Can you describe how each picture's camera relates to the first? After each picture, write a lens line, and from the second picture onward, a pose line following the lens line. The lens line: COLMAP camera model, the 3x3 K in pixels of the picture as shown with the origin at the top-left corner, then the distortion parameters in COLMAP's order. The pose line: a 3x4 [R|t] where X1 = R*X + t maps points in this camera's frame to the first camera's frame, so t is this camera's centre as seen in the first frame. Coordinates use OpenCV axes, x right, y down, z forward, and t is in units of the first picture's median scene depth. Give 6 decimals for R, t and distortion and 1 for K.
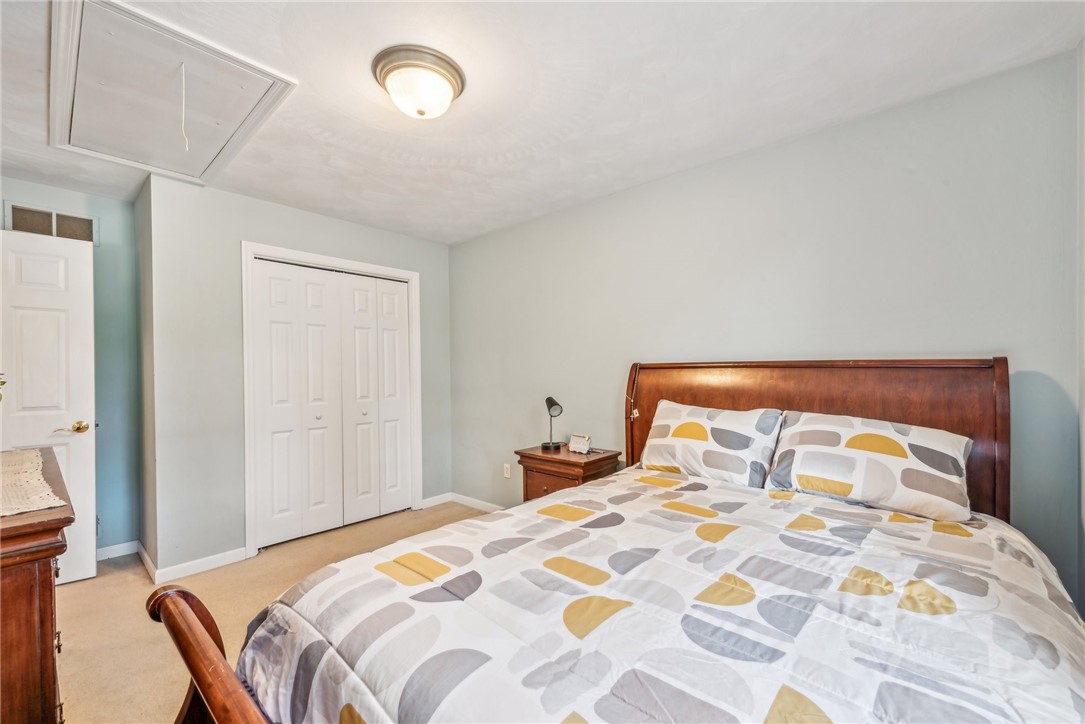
lens RADIAL K [[443.2, 0, 541.9], [0, 443.2, 373.7], [0, 0, 1]] dist [-0.000094, -0.000004]
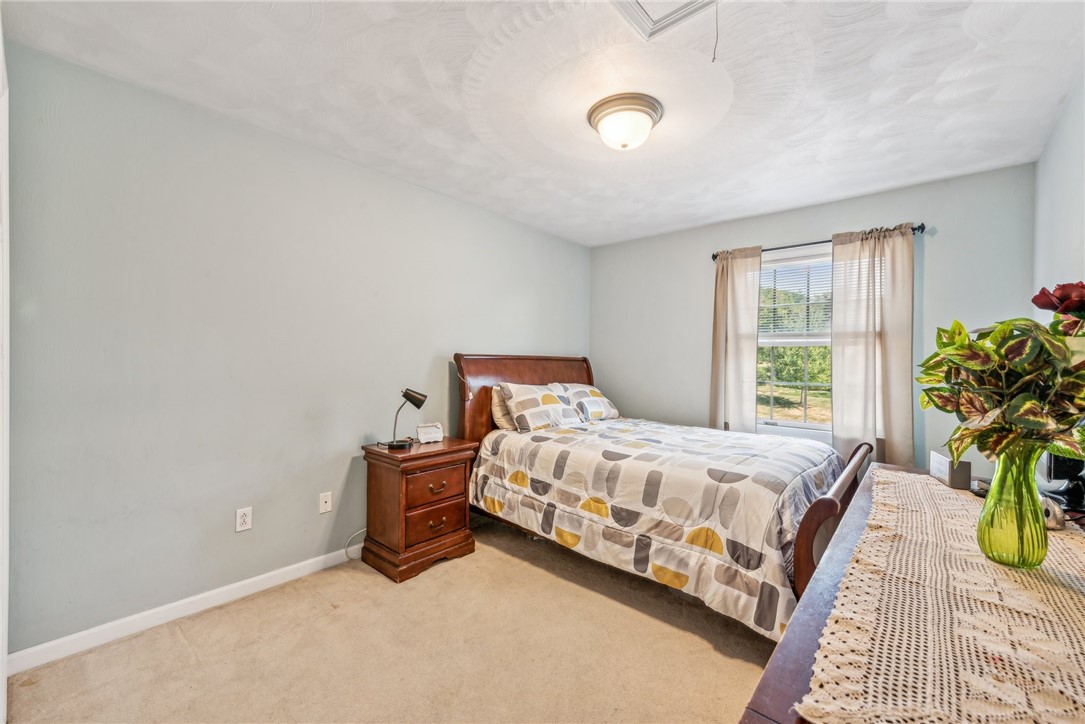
lens RADIAL K [[432.9, 0, 542.5], [0, 432.9, 362.0], [0, 0, 1]] dist [-0.000014, 0.000000]
pose [[-0.007559, 0.007213, 0.999945, -1.019487], [-0.001105, 0.999973, -0.007221, 0.005638], [-0.999971, -0.001159, -0.007551, 0.874684]]
